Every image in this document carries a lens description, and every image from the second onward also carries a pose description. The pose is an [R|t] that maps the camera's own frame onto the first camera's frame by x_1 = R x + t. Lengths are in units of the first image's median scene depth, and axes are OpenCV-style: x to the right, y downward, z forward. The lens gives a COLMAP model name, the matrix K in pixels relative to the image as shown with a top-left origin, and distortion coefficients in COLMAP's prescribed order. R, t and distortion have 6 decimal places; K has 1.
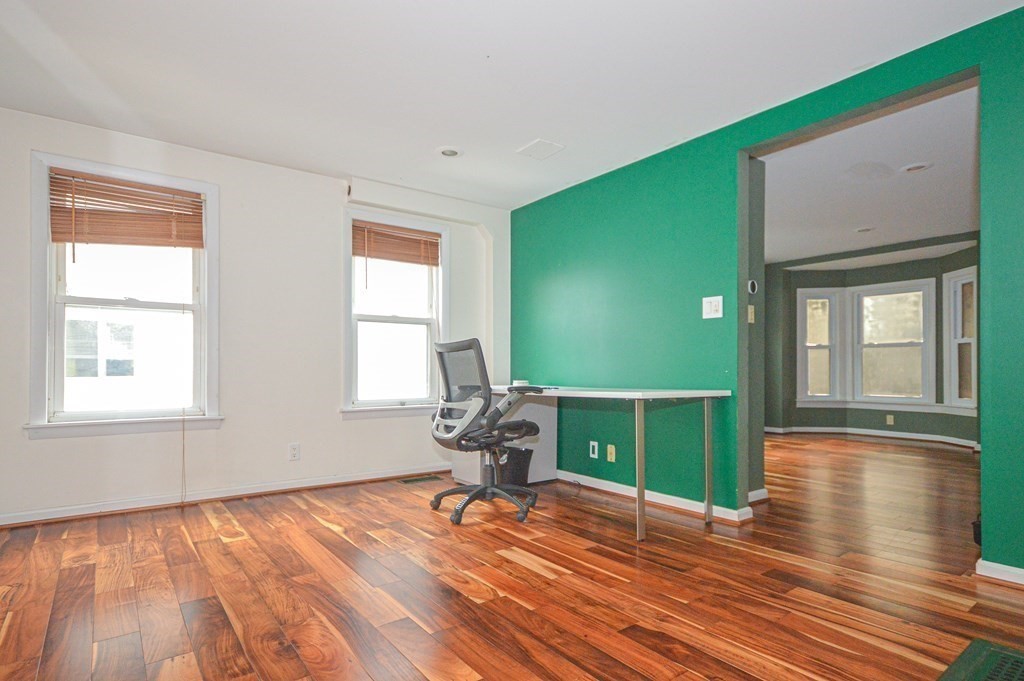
lens RADIAL K [[512.9, 0, 535.0], [0, 512.9, 363.6], [0, 0, 1]] dist [-0.001512, 0.000677]
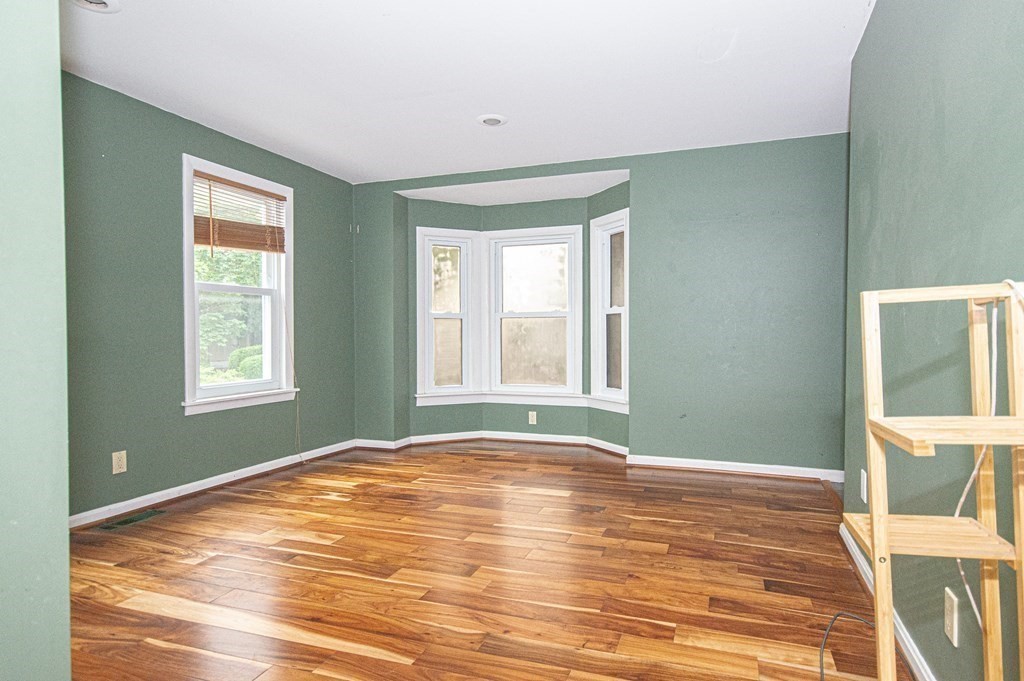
lens RADIAL K [[707.9, 0, 518.4], [0, 707.9, 340.4], [0, 0, 1]] dist [0.043820, 0.000687]
pose [[0.837693, -0.004660, 0.546122, 0.140266], [0.000651, 0.999971, 0.007534, -0.008260], [-0.546141, -0.005955, 0.837672, 0.187201]]
